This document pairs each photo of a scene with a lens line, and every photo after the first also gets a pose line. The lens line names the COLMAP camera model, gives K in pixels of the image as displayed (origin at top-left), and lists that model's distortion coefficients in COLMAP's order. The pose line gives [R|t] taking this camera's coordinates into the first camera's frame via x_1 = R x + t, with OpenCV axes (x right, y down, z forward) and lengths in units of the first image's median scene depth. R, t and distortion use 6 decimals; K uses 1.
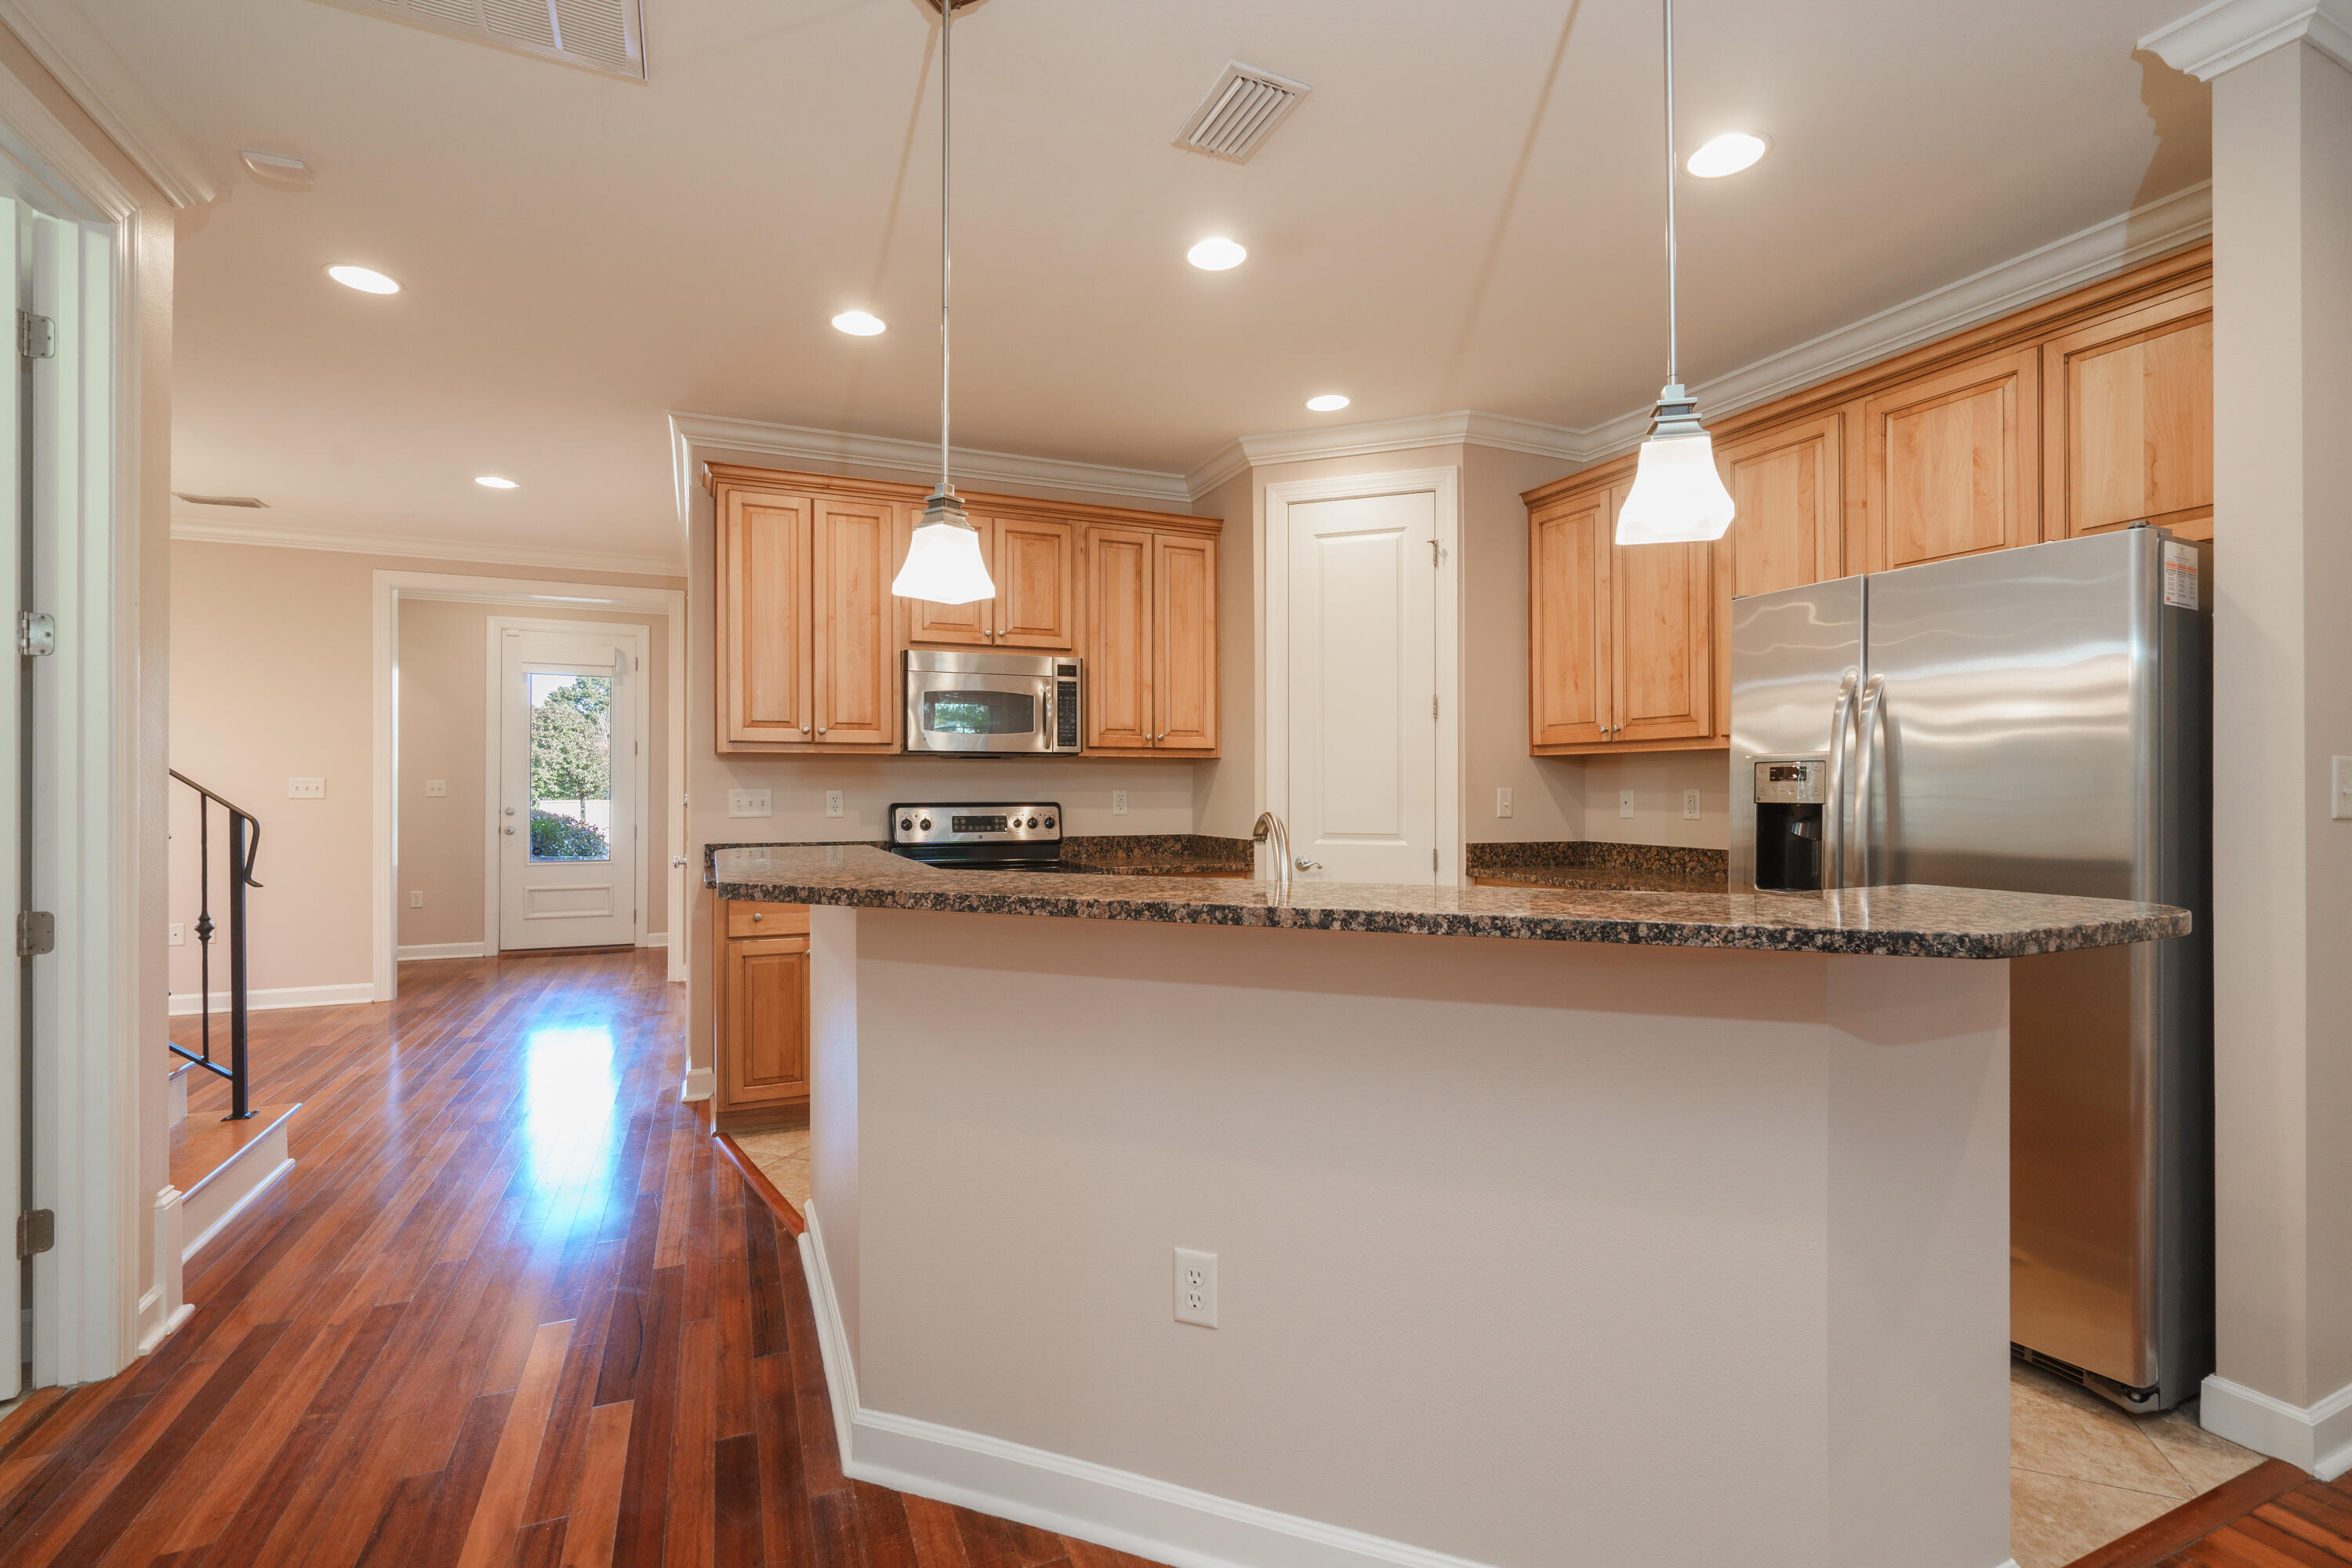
lens RADIAL K [[1060.6, 0, 1176.1], [0, 1060.6, 779.7], [0, 0, 1]] dist [-0.004728, 0.001306]
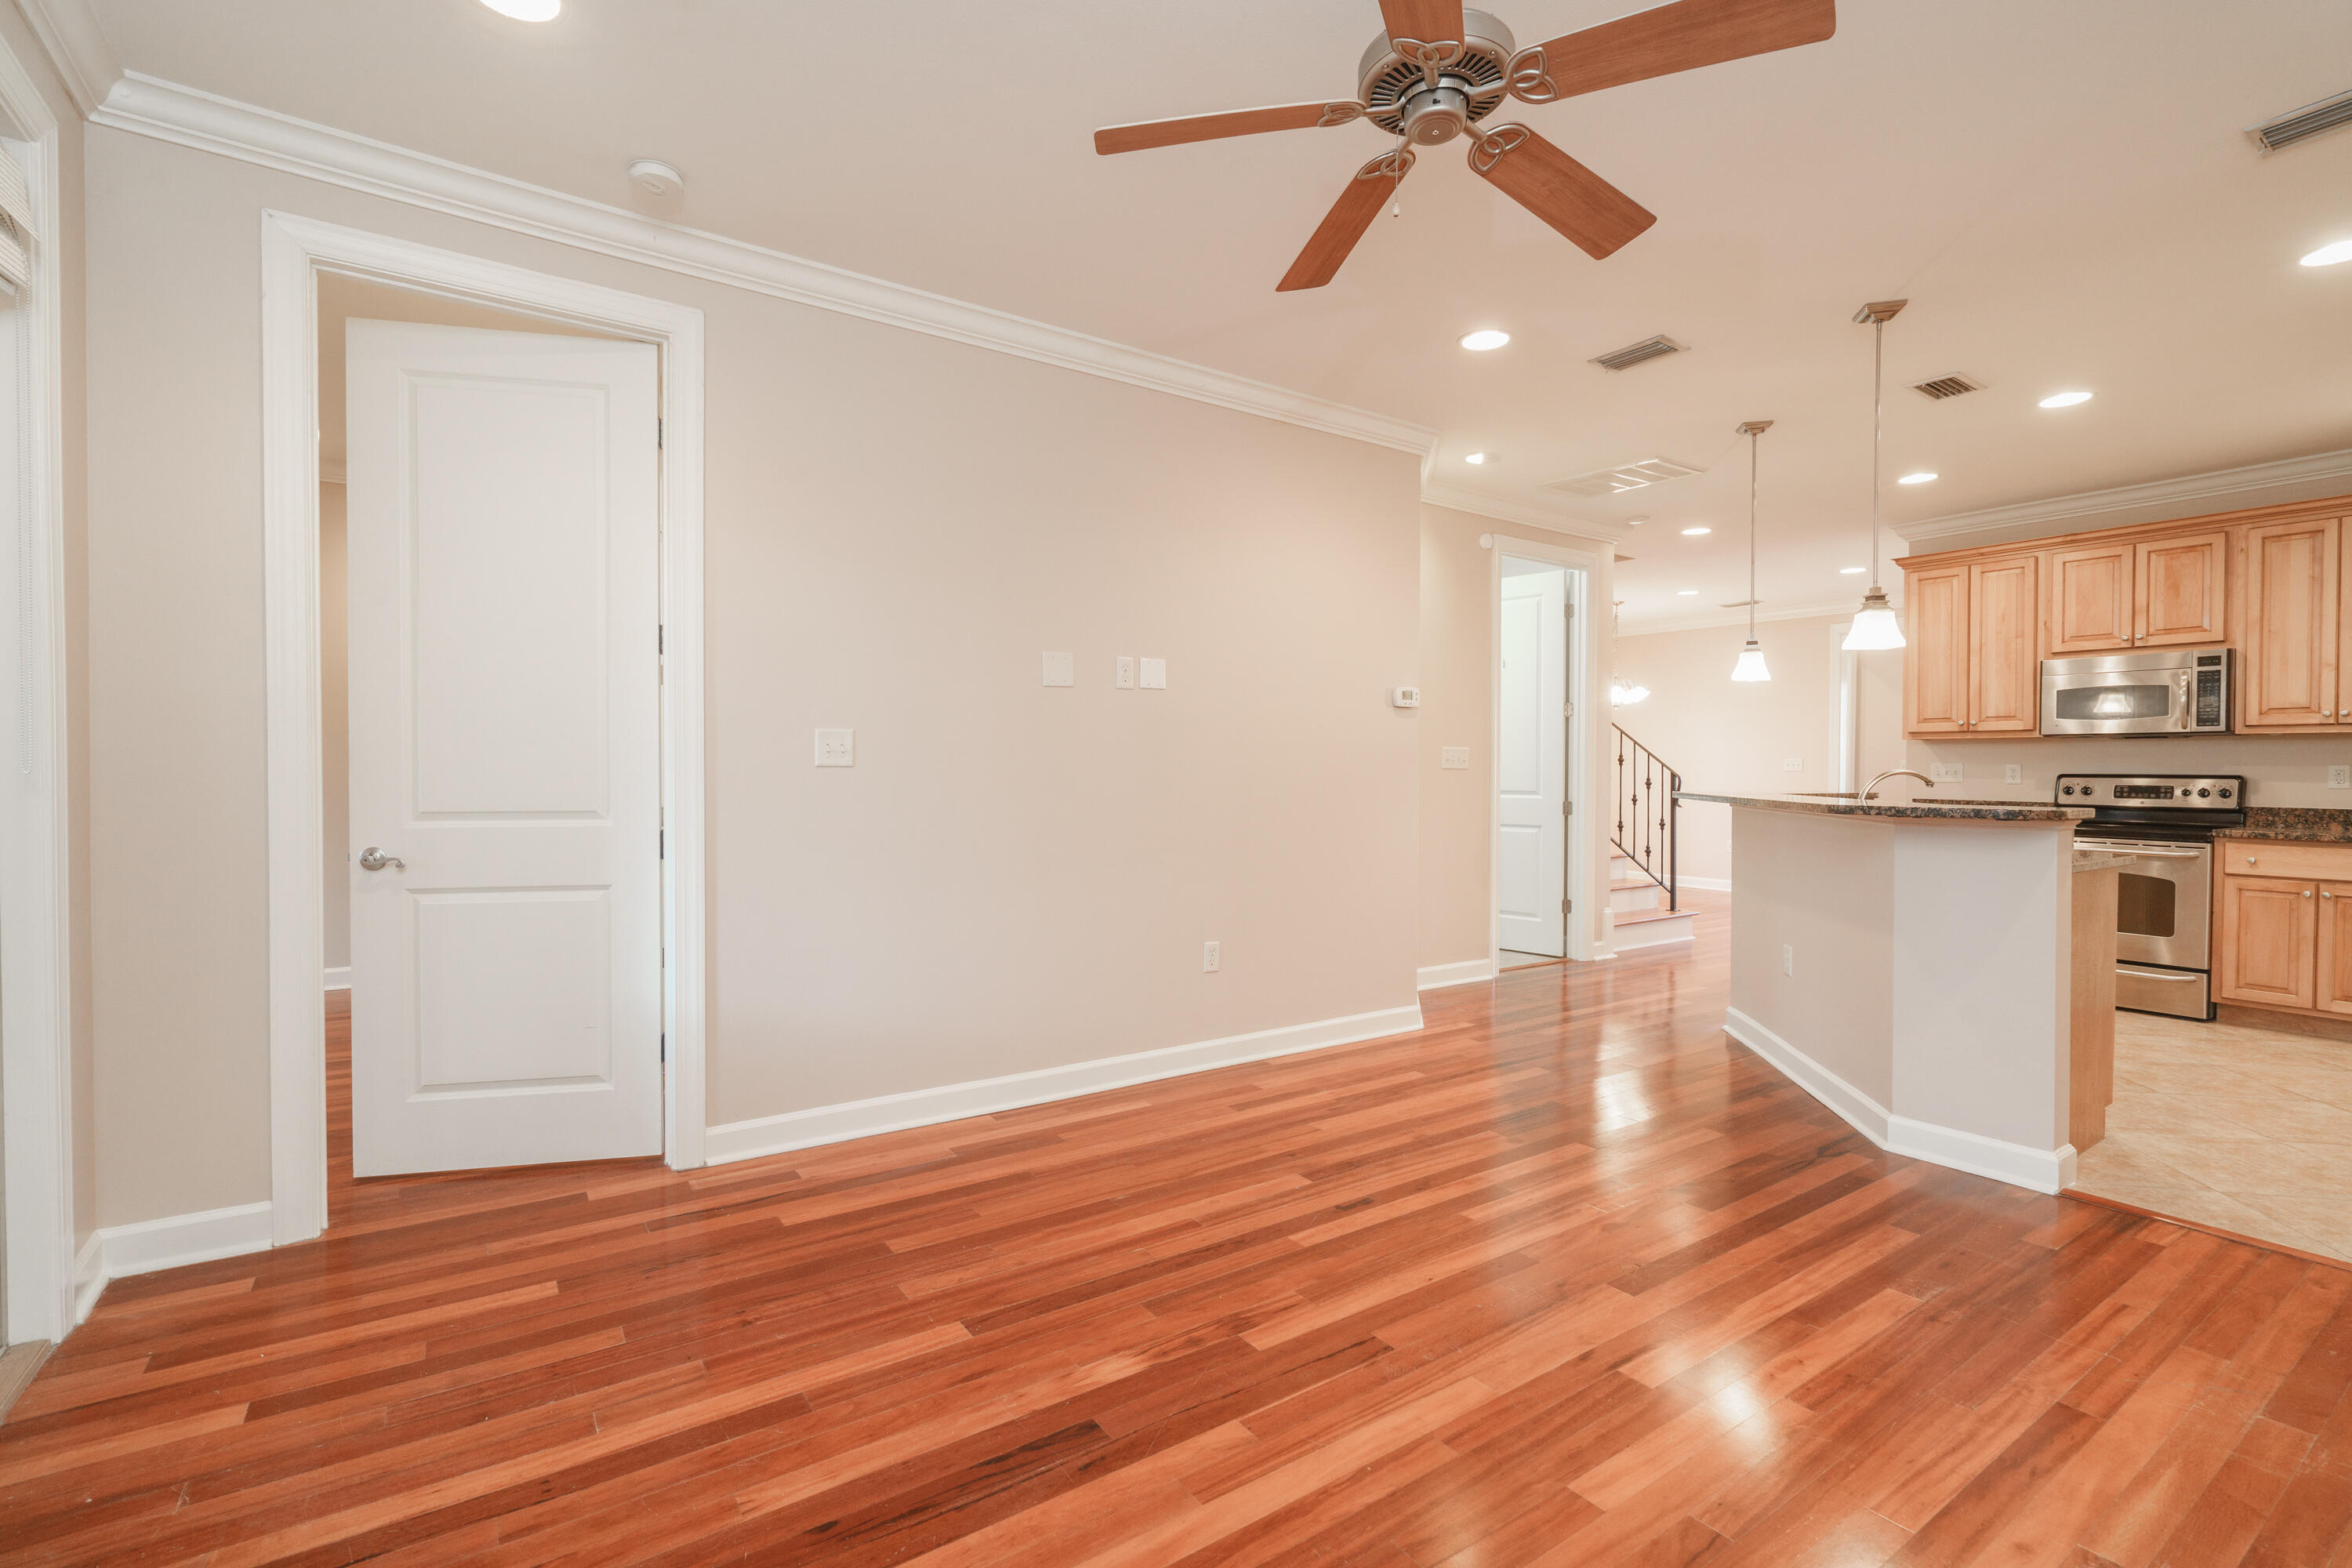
lens RADIAL K [[1060.6, 0, 1167.5], [0, 1060.6, 781.5], [0, 0, 1]] dist [-0.004728, 0.001306]
pose [[0.176086, 0.014909, -0.984262, 0.852056], [0.001303, 0.999881, 0.015379, 0.009983], [0.984374, -0.003991, 0.176046, -0.332231]]
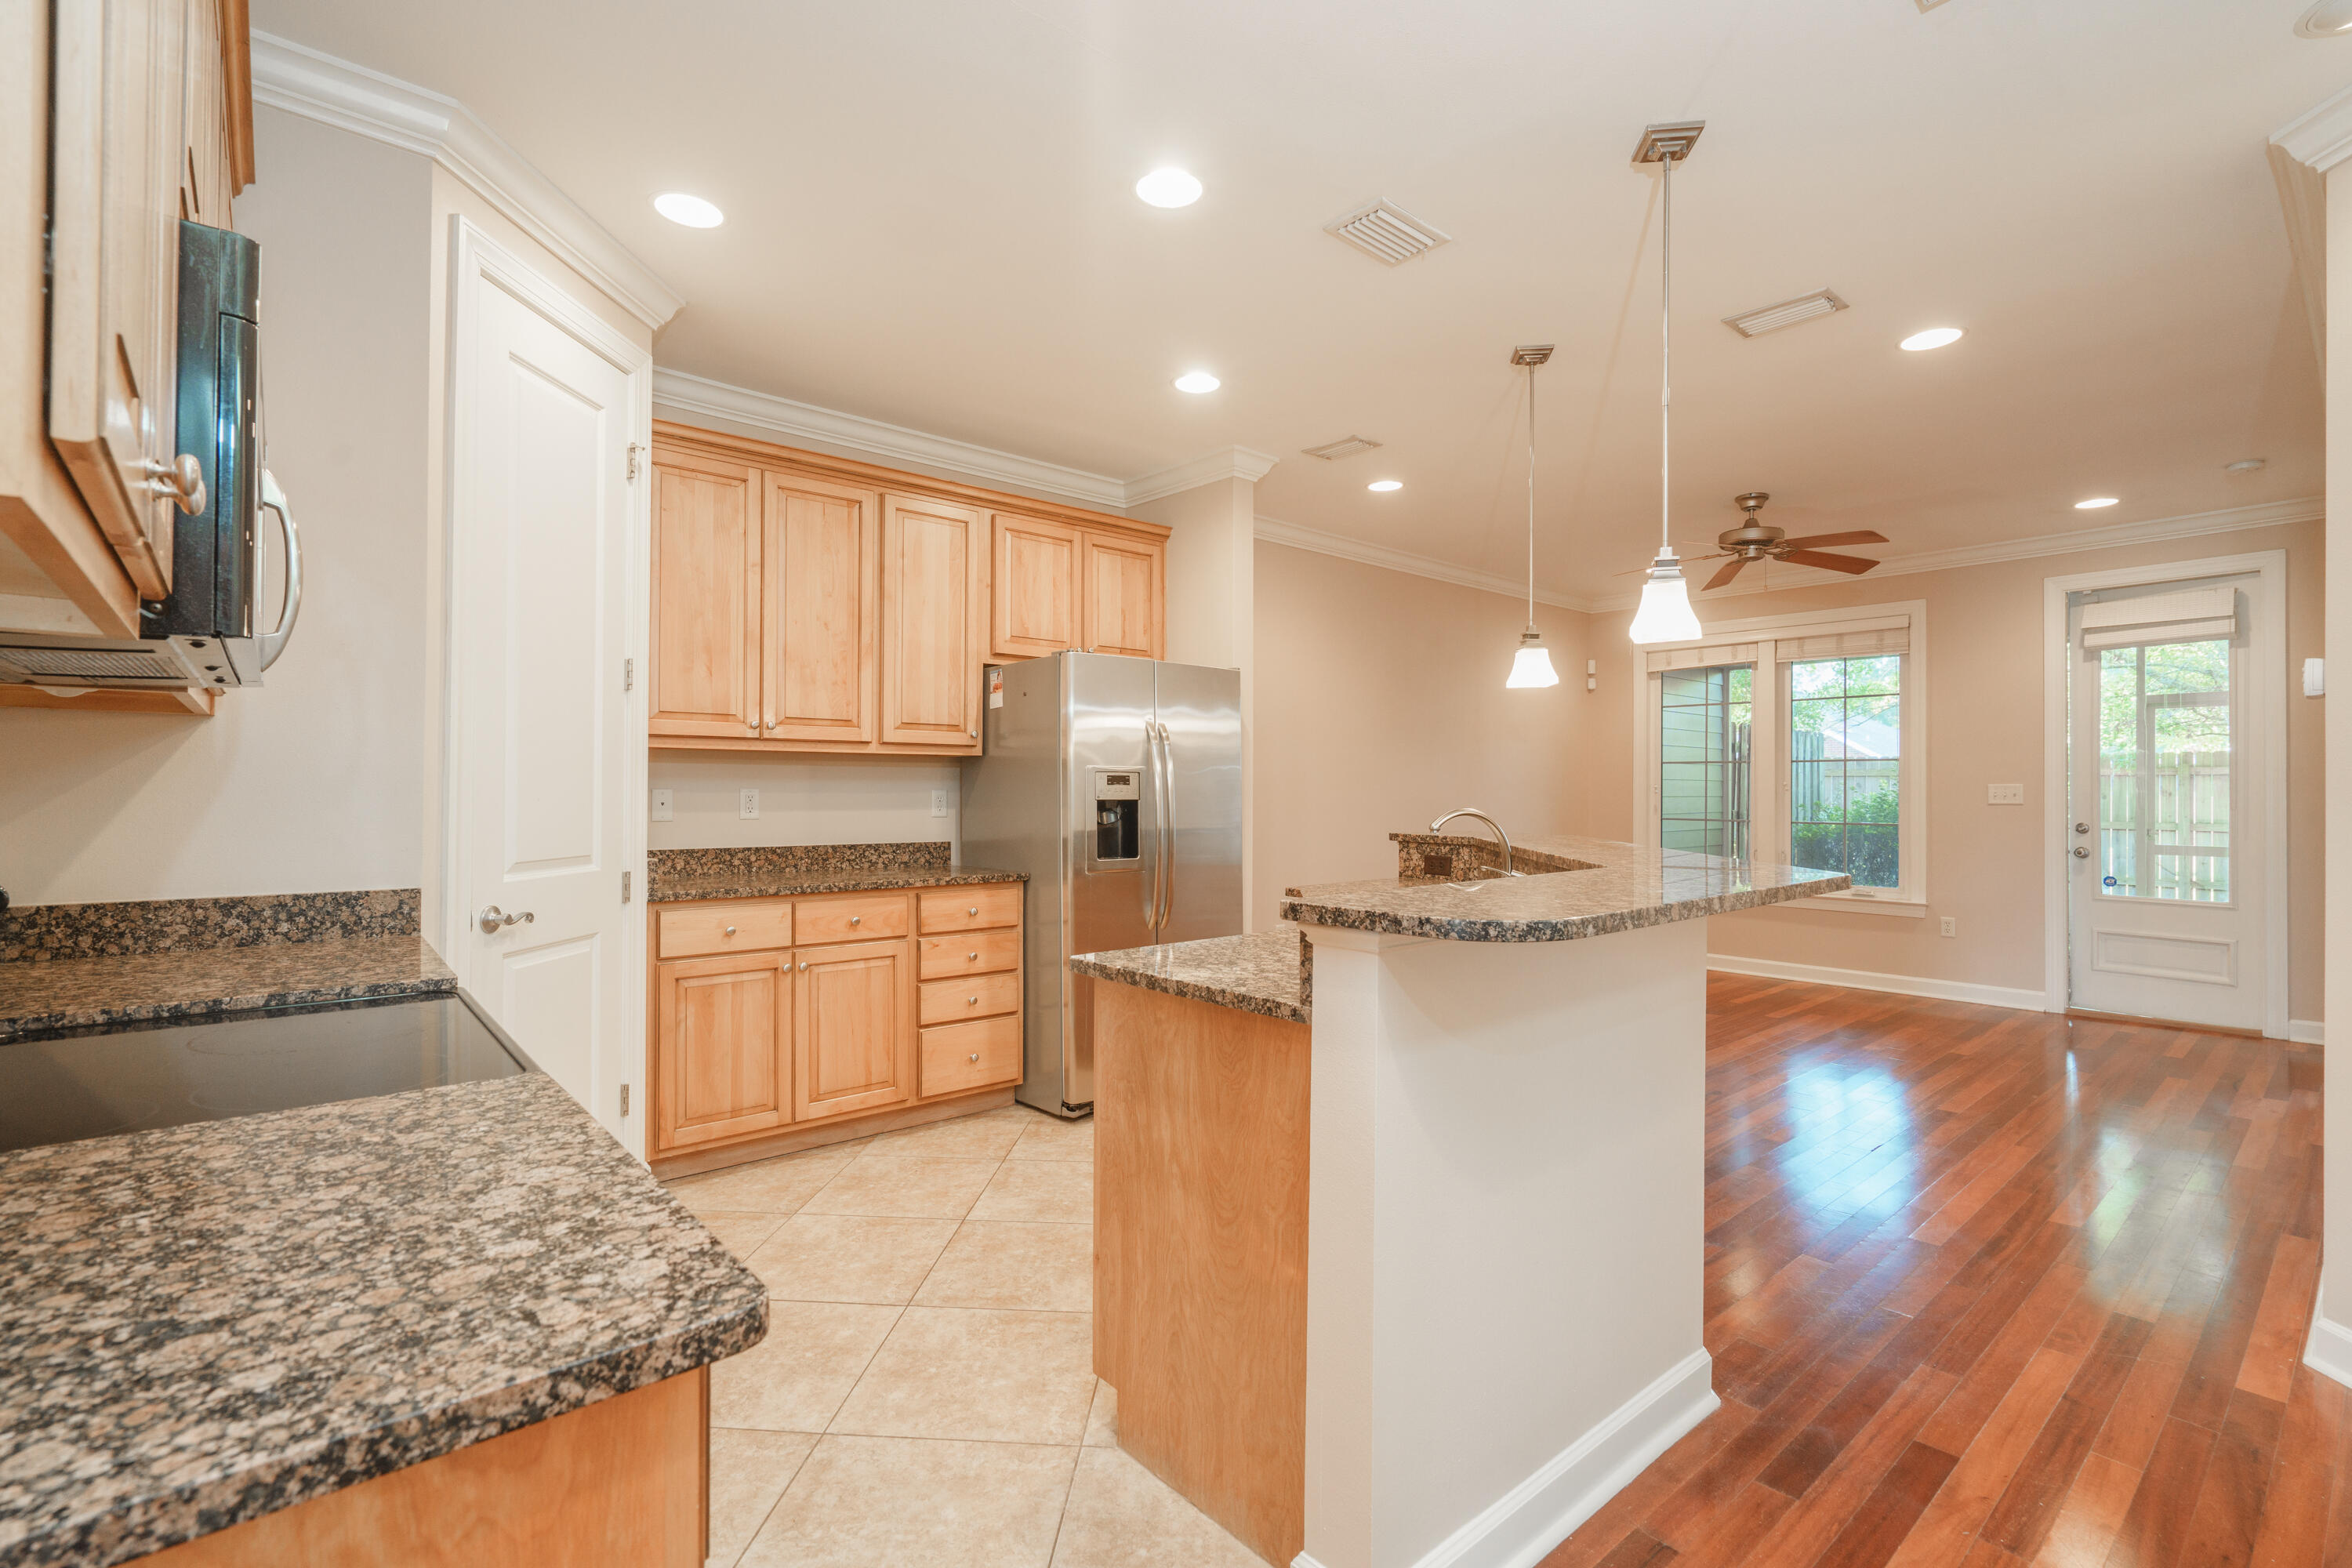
lens RADIAL K [[1060.6, 0, 1179.3], [0, 1060.6, 780.5], [0, 0, 1]] dist [-0.004728, 0.001306]
pose [[-0.289845, 0.007141, 0.957047, -0.536534], [-0.012528, 0.999858, -0.011255, 0.006523], [-0.956992, -0.015252, -0.289715, 0.824139]]
